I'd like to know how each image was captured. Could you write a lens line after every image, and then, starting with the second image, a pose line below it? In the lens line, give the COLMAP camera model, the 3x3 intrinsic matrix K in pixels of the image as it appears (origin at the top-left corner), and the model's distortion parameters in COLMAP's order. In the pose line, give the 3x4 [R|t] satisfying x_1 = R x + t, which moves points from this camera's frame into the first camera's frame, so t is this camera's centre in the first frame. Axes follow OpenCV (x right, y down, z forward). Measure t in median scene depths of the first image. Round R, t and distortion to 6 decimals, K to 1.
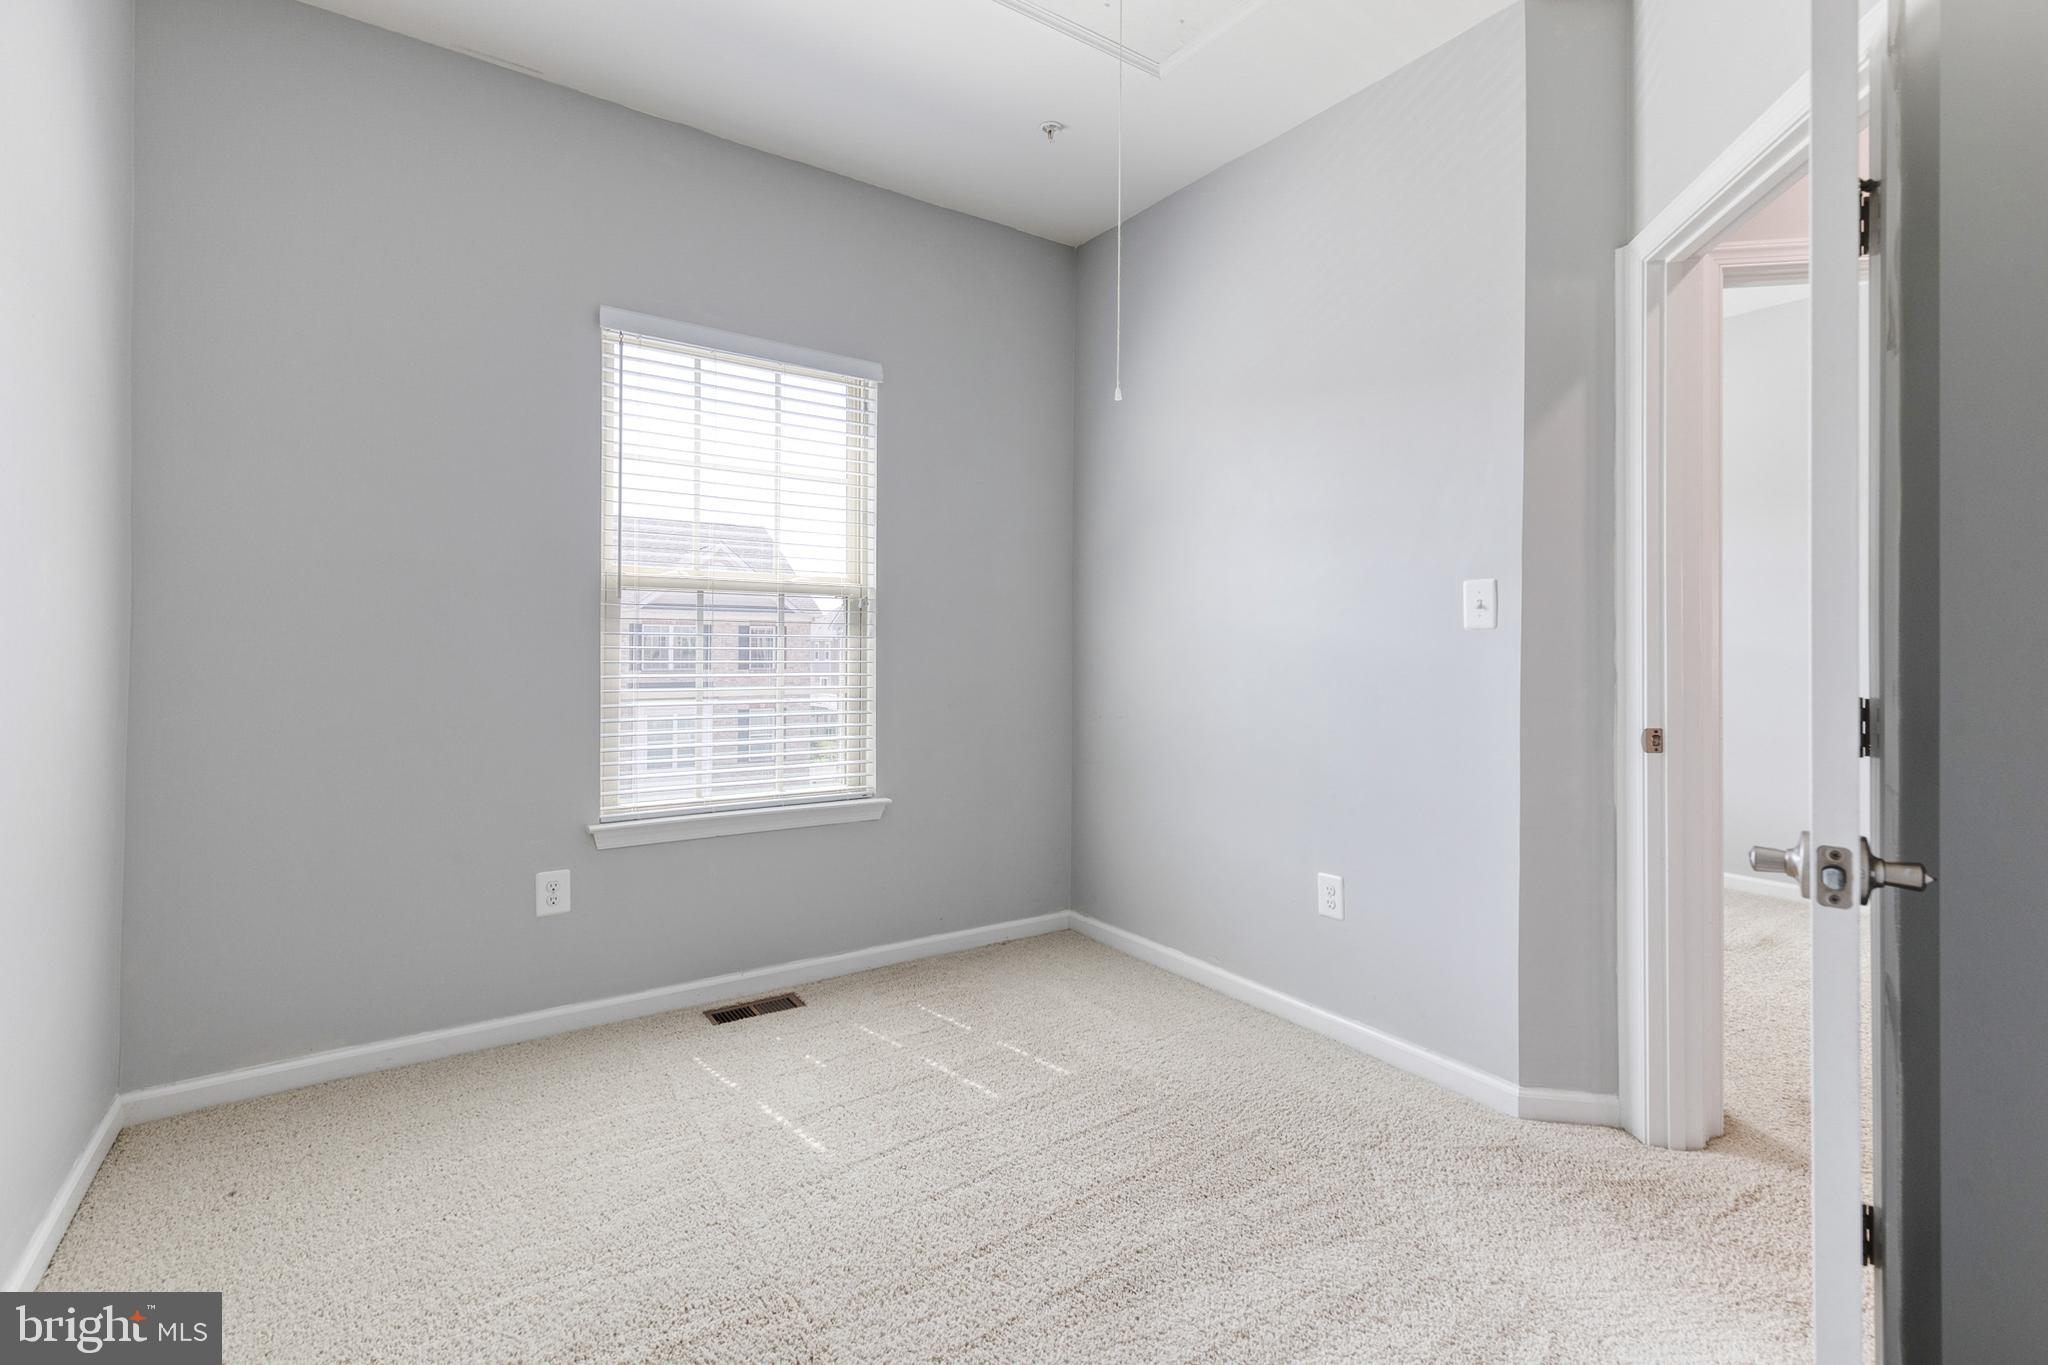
lens RADIAL K [[934.9, 0, 1046.3], [0, 934.9, 677.8], [0, 0, 1]] dist [0.002216, 0.000622]
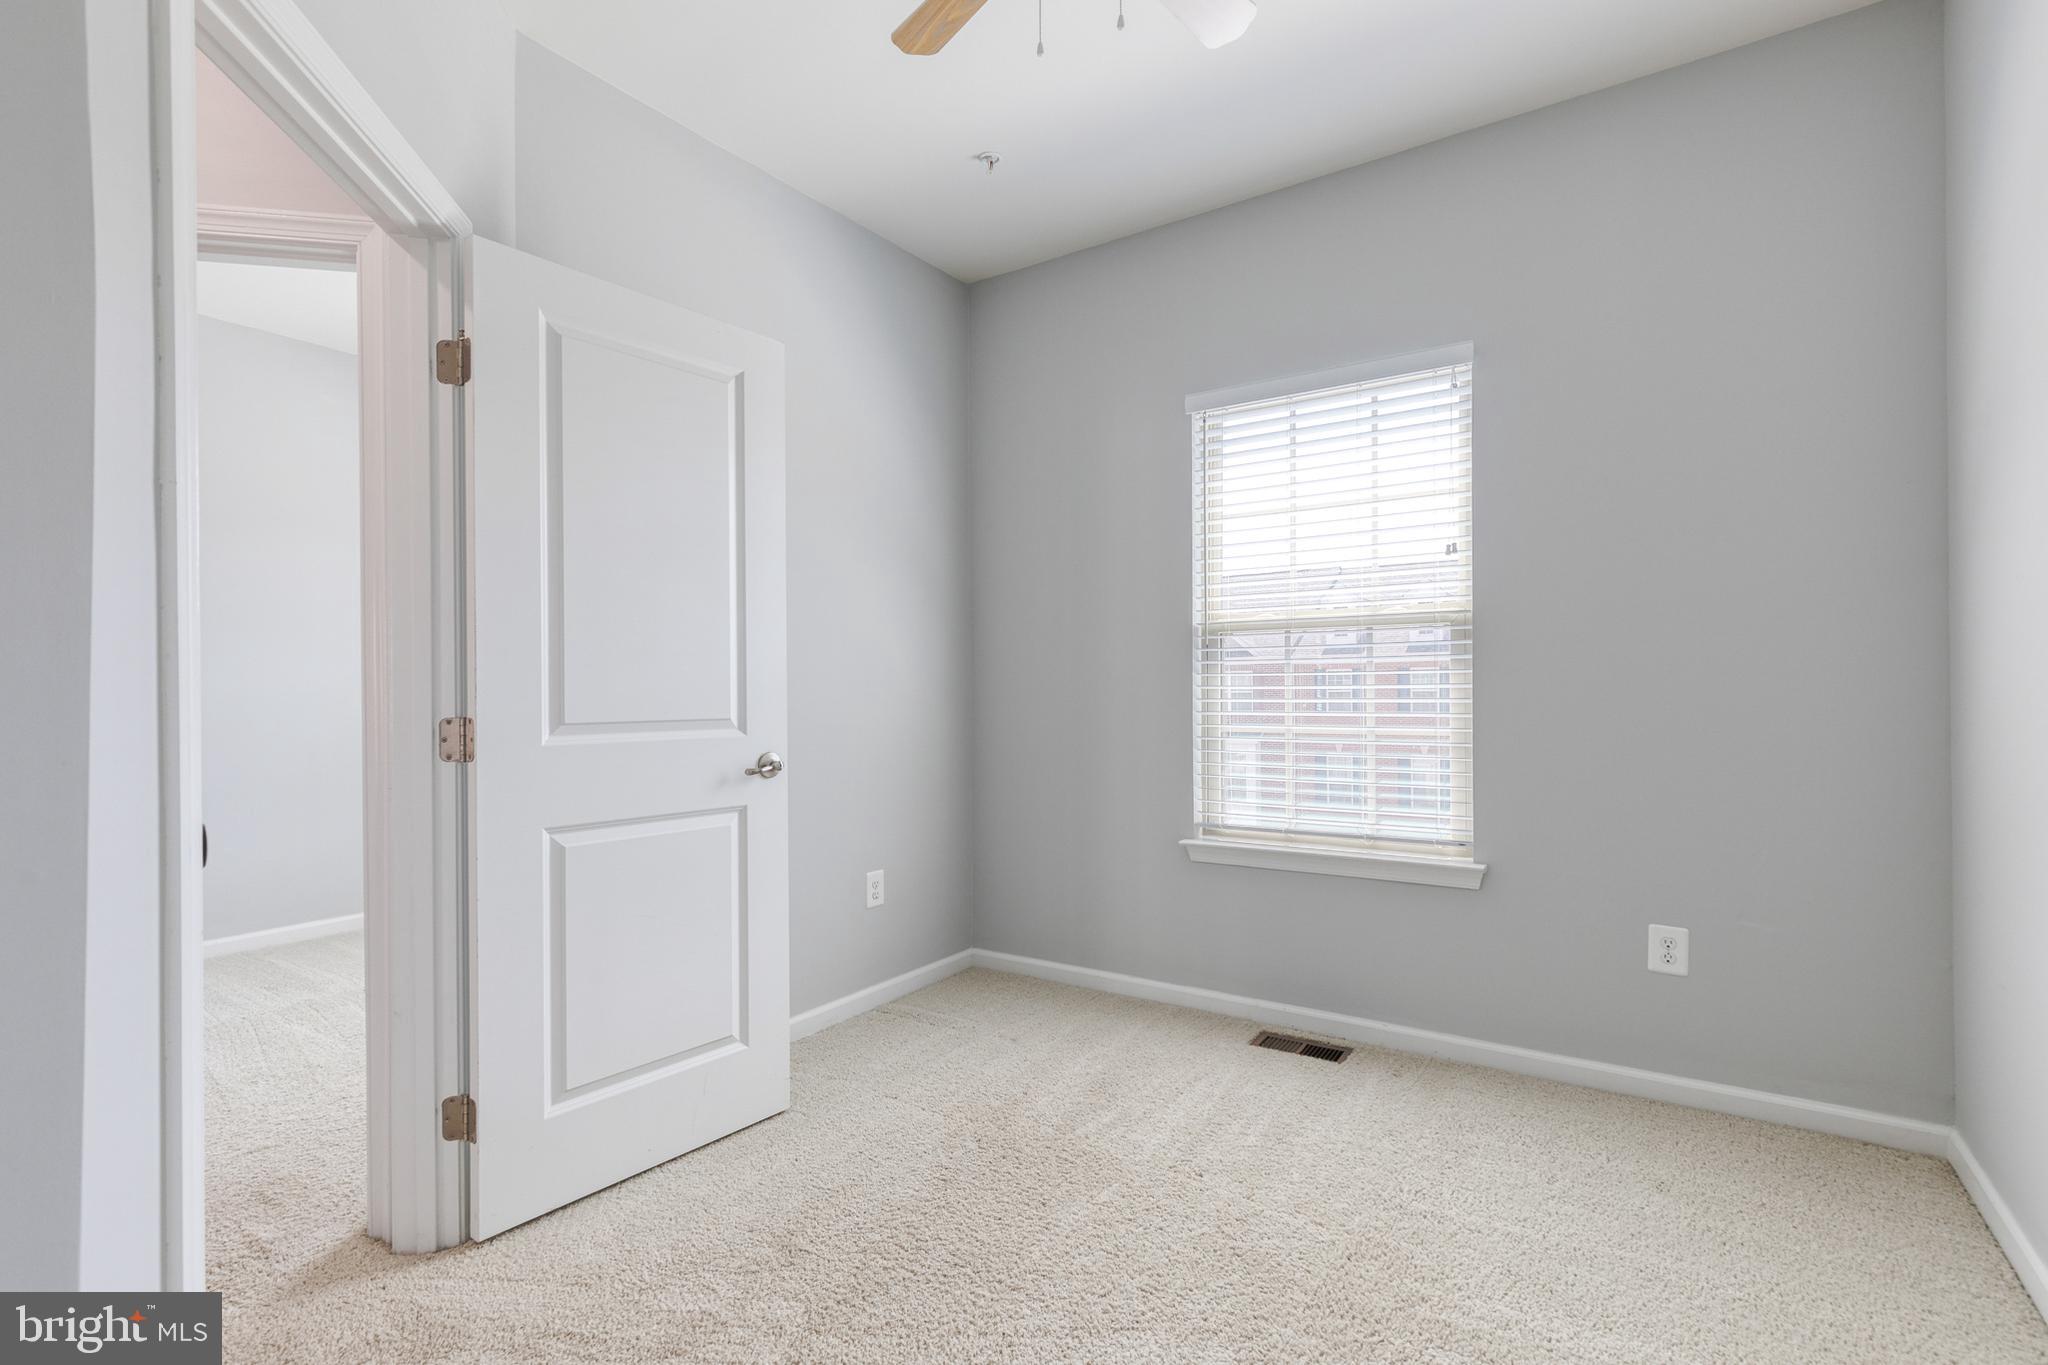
lens RADIAL K [[936.6, 0, 1027.3], [0, 936.6, 719.2], [0, 0, 1]] dist [-0.001632, -0.000188]
pose [[0.349786, 0.018974, -0.936638, 0.497533], [-0.015795, 0.999772, 0.014355, -0.005049], [0.936697, 0.009773, 0.350006, 0.360578]]
